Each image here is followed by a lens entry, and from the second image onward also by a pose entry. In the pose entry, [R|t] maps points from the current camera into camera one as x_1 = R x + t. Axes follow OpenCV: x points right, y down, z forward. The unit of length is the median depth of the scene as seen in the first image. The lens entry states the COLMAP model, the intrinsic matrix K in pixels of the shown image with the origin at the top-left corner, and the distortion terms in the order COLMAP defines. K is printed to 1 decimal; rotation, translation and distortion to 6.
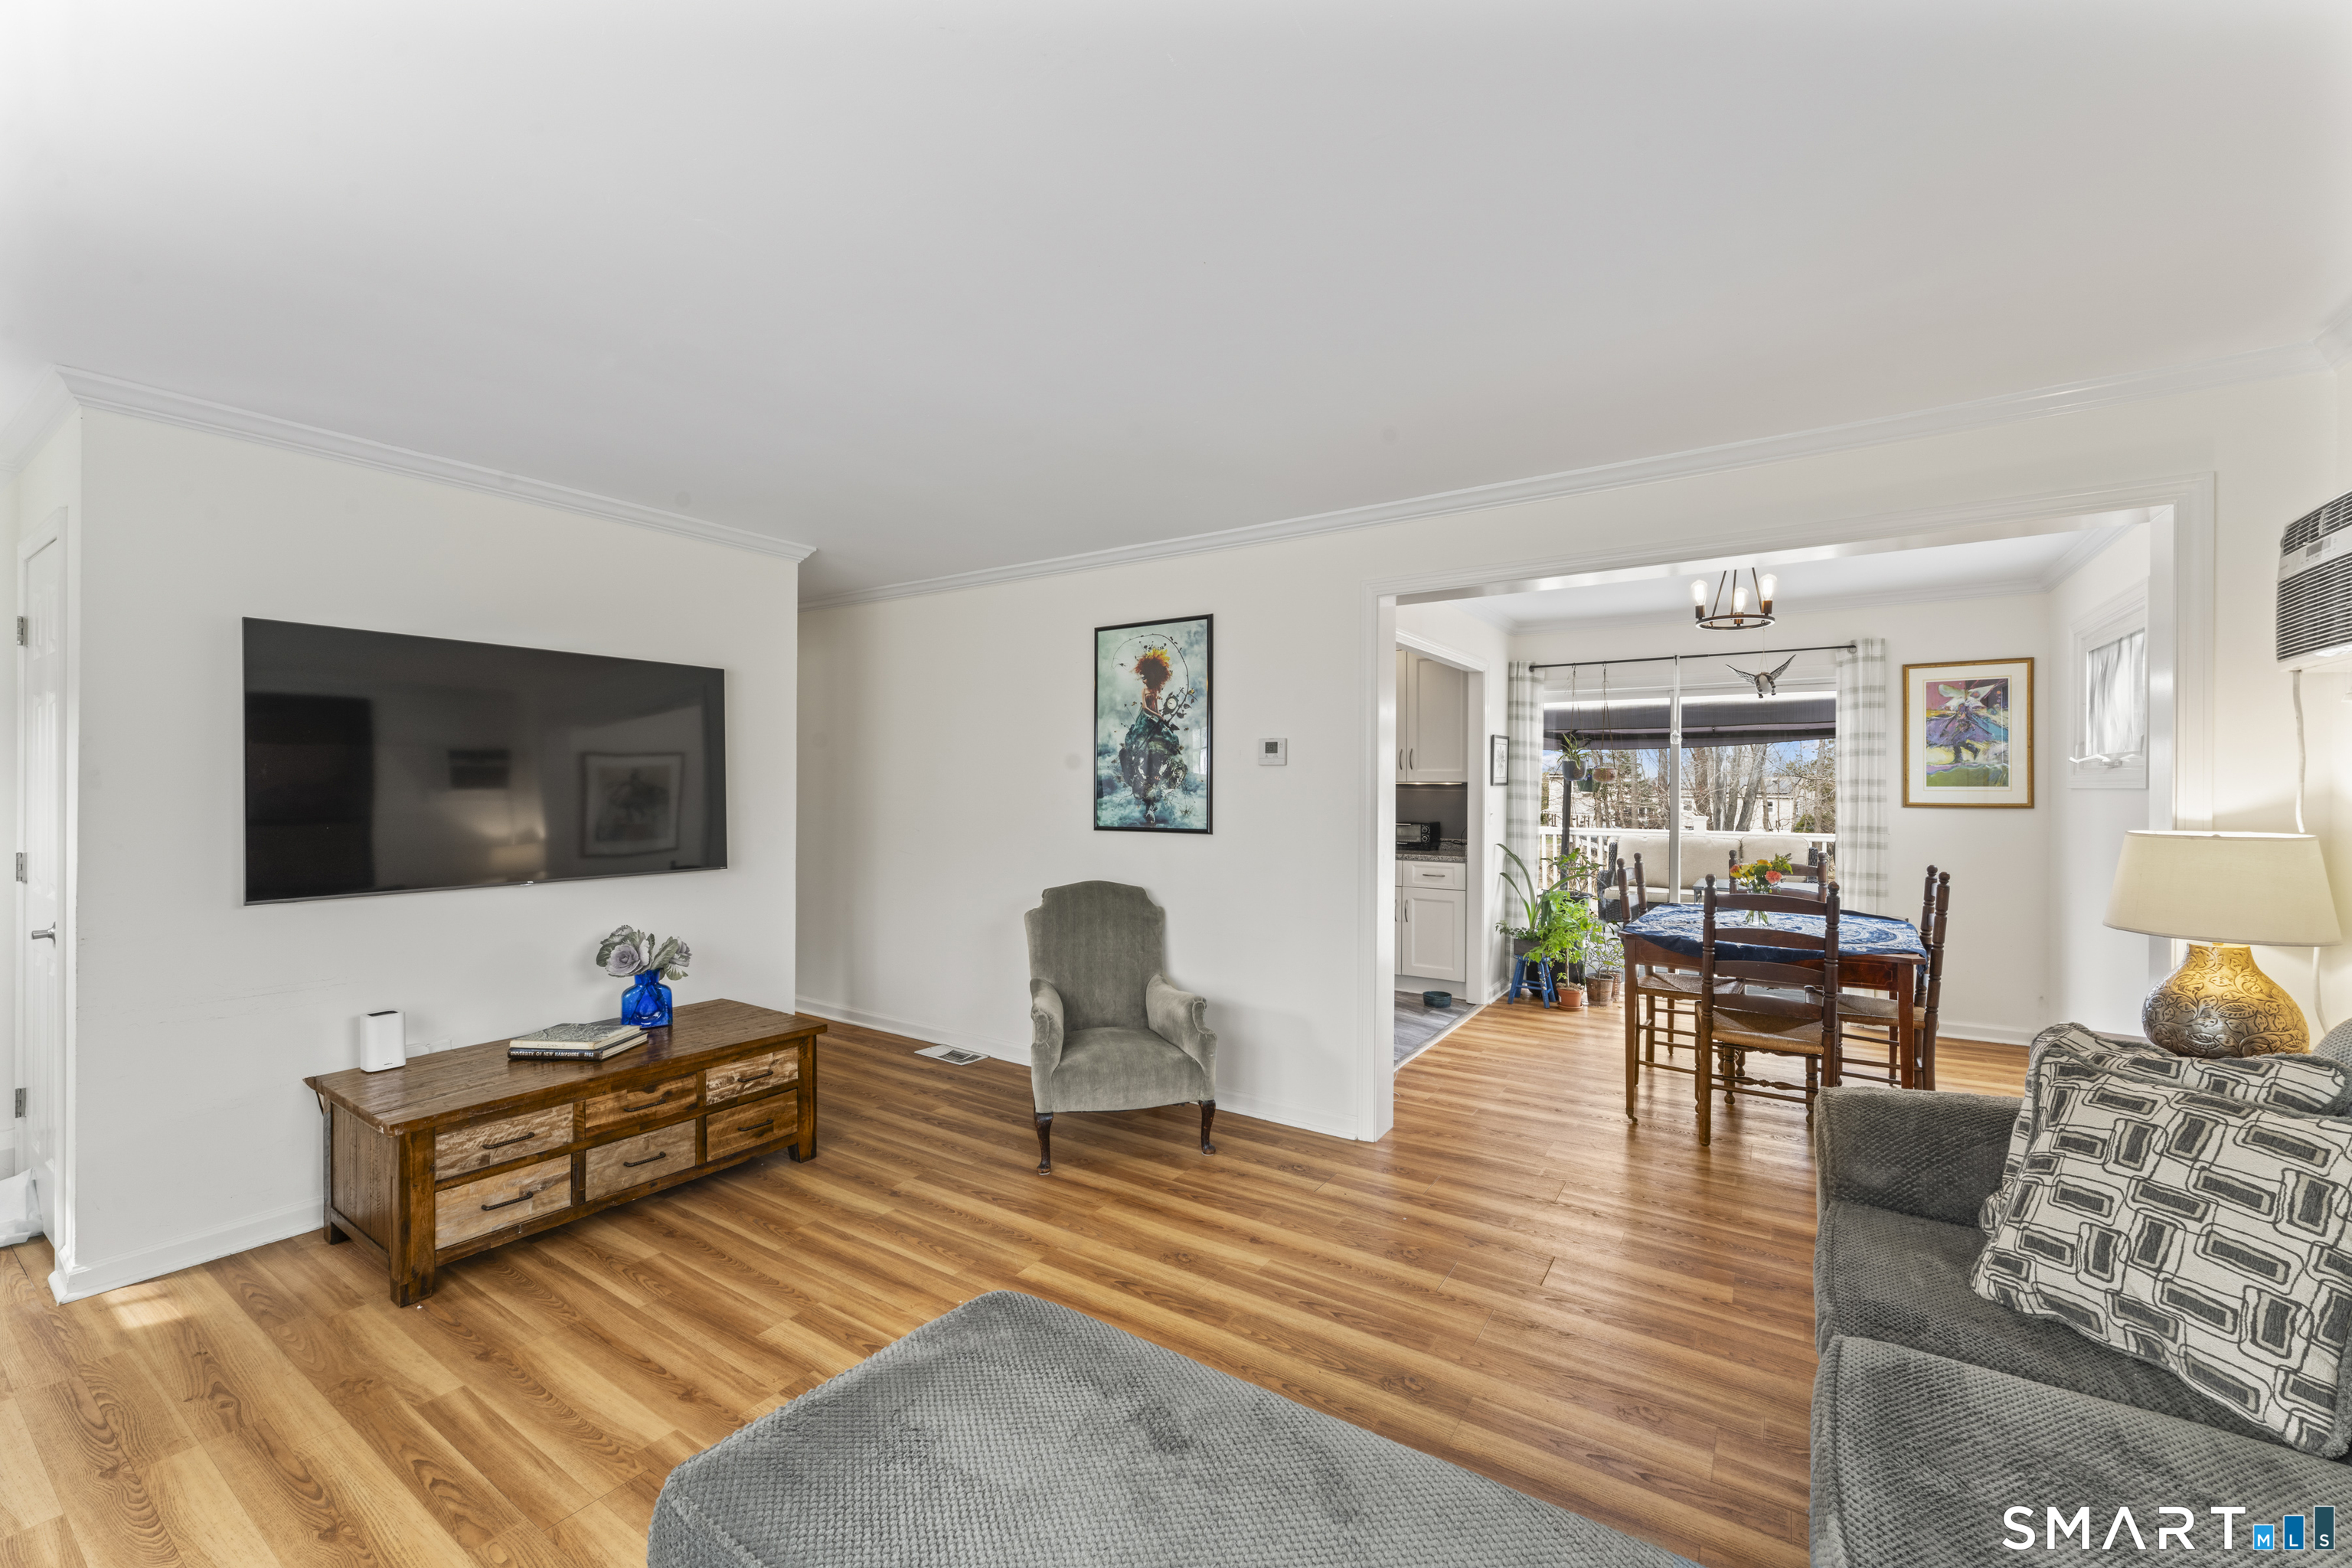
lens RADIAL K [[927.6, 0, 1190.8], [0, 927.6, 787.2], [0, 0, 1]] dist [-0.000927, 0.000039]
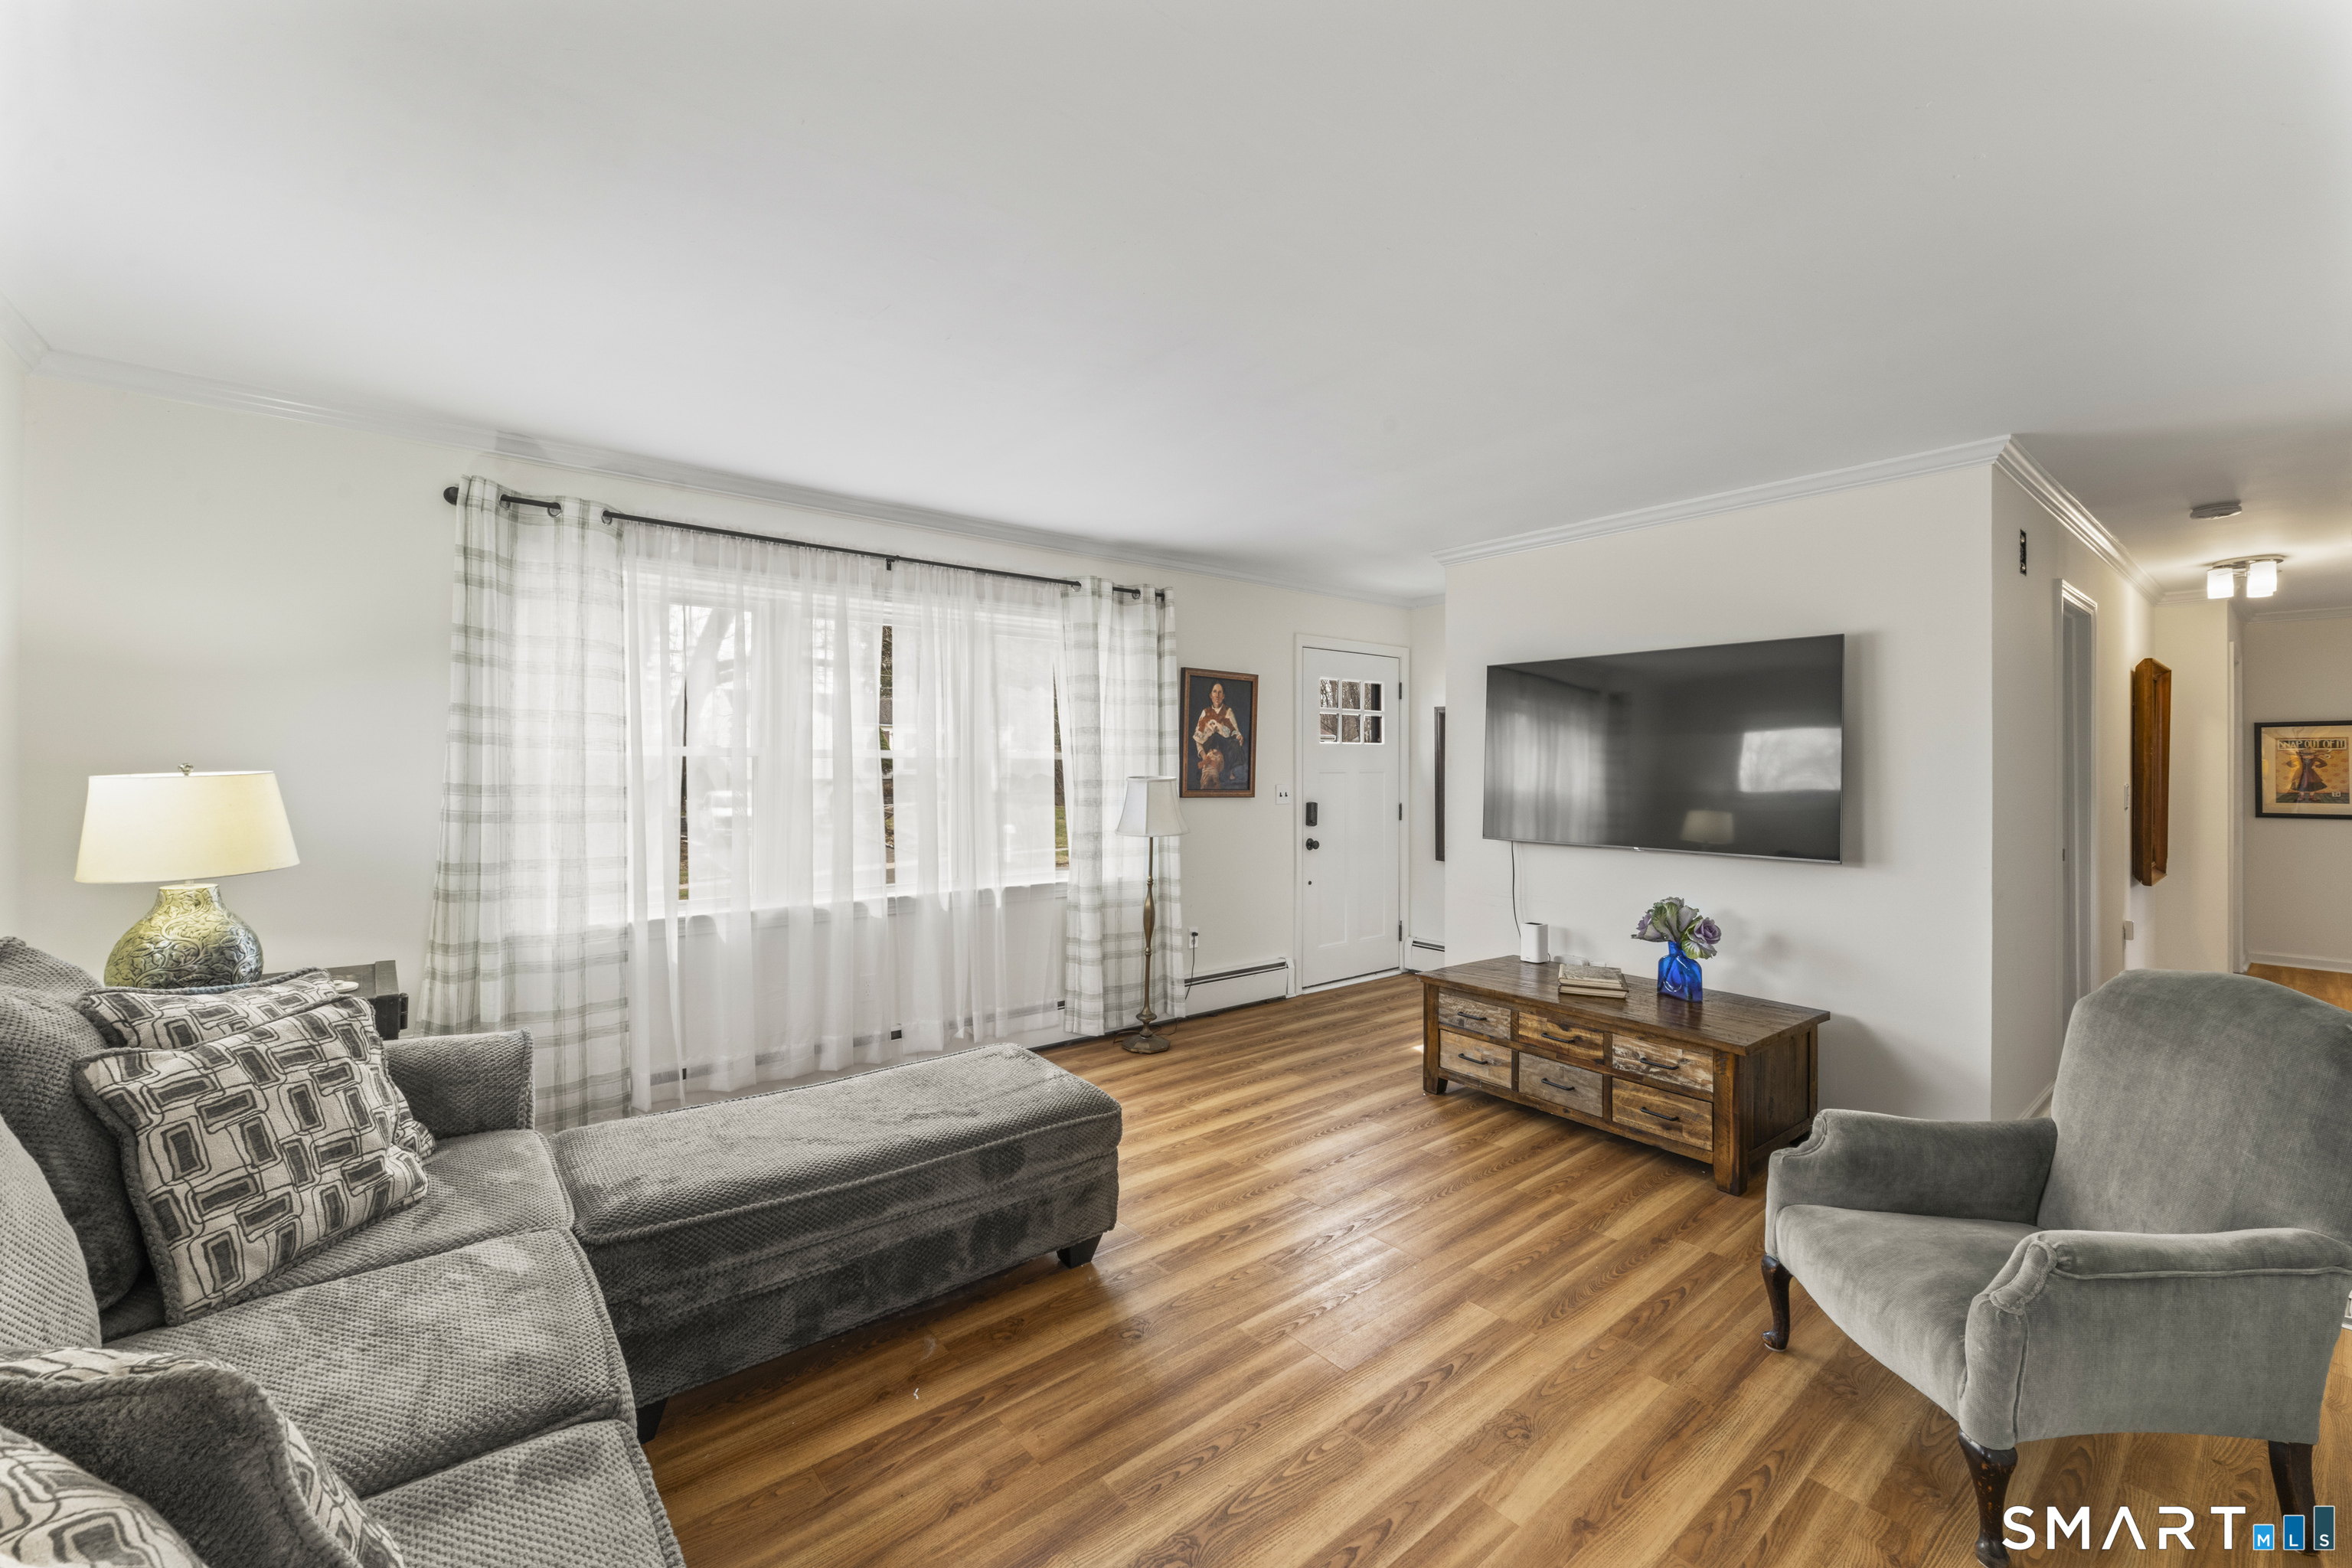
lens RADIAL K [[957.3, 0, 1179.4], [0, 957.3, 766.9], [0, 0, 1]] dist [-0.001351, -0.000195]
pose [[-0.302271, 0.000215, -0.953222, 0.725494], [-0.004817, 0.999987, 0.001754, -0.001385], [0.953210, 0.005122, -0.302266, 0.920159]]
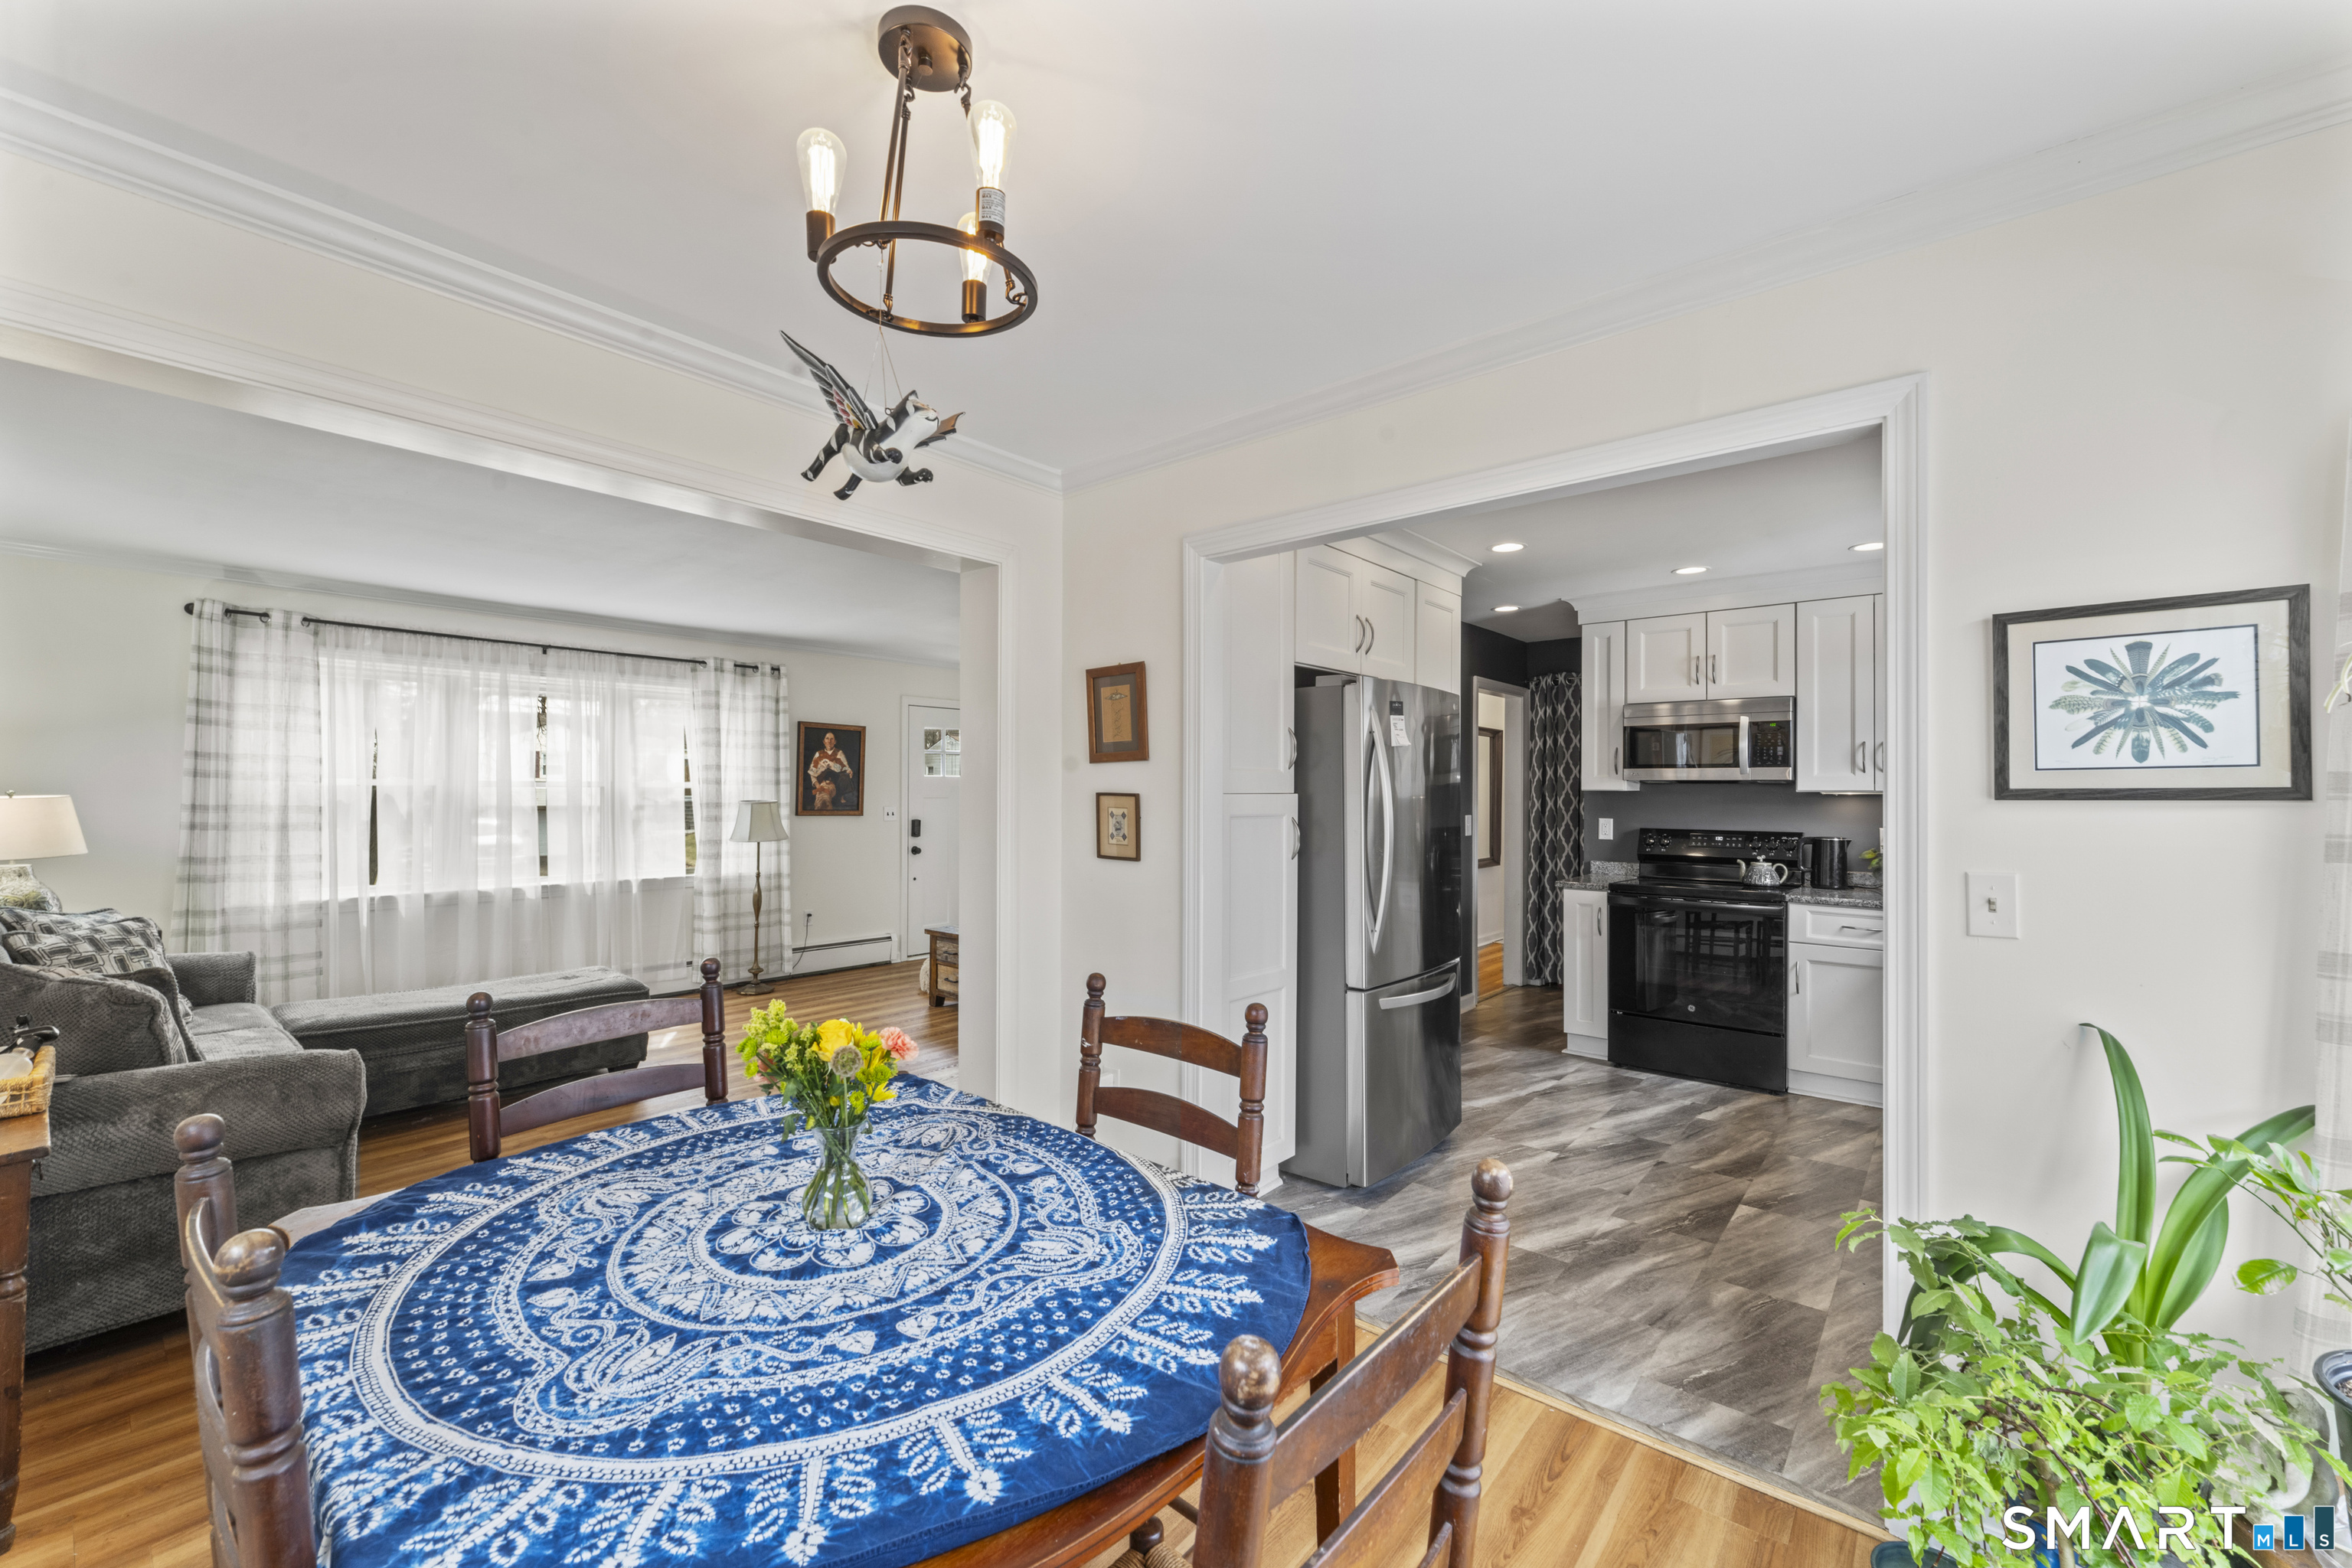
lens RADIAL K [[952.6, 0, 1183.1], [0, 952.6, 779.4], [0, 0, 1]] dist [0.000253, 0.004702]
pose [[-0.118816, -0.015515, -0.992795, 1.329143], [-0.005604, 0.999872, -0.014955, -0.002852], [0.992900, 0.003787, -0.118888, 1.650504]]
